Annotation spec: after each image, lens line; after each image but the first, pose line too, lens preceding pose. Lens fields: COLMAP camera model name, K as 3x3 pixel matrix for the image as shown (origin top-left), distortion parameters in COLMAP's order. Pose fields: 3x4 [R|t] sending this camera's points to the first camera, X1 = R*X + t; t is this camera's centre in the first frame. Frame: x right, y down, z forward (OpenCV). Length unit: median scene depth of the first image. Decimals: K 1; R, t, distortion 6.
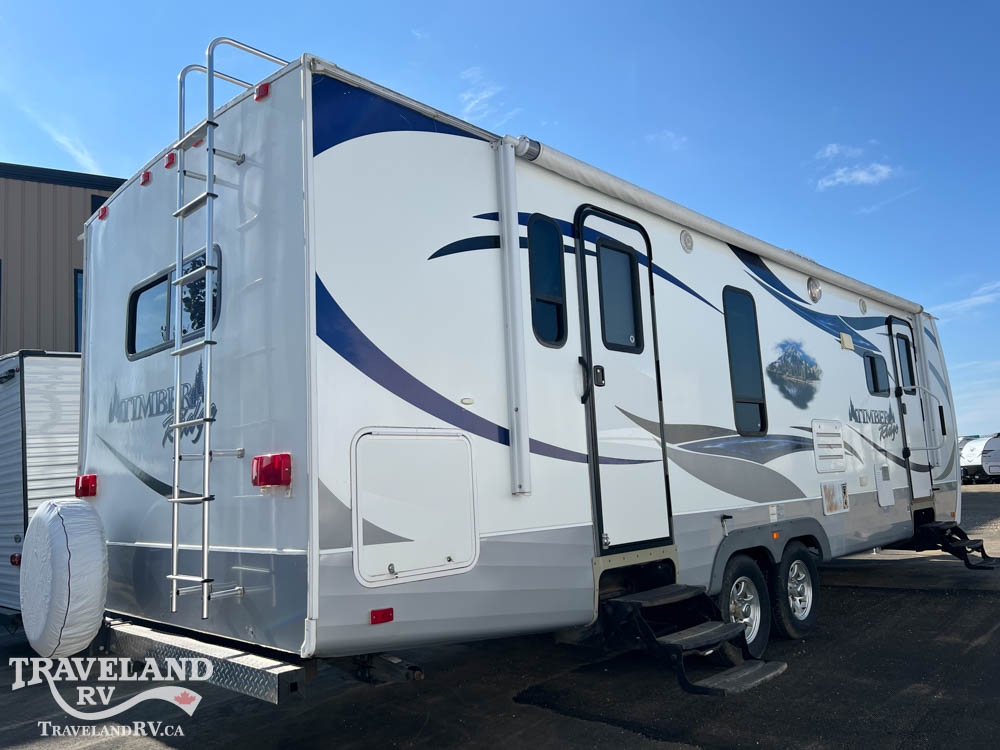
lens RADIAL K [[747.9, 0, 500.0], [0, 747.9, 375.0], [0, 0, 1]] dist [0.034113, 0.000040]
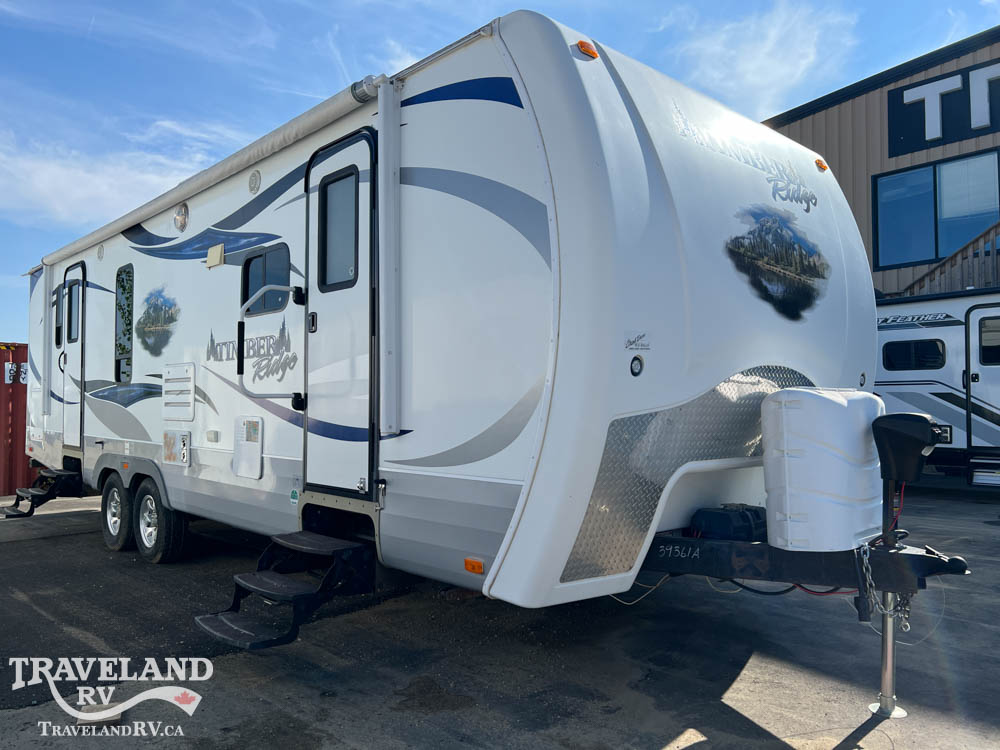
lens RADIAL K [[747.9, 0, 500.0], [0, 747.9, 375.0], [0, 0, 1]] dist [0.034113, 0.000040]
pose [[-0.045883, 0.012862, -0.998864, 1.350471], [0.138920, 0.990283, 0.006371, 0.123618], [0.989240, -0.138470, -0.047224, 1.451056]]
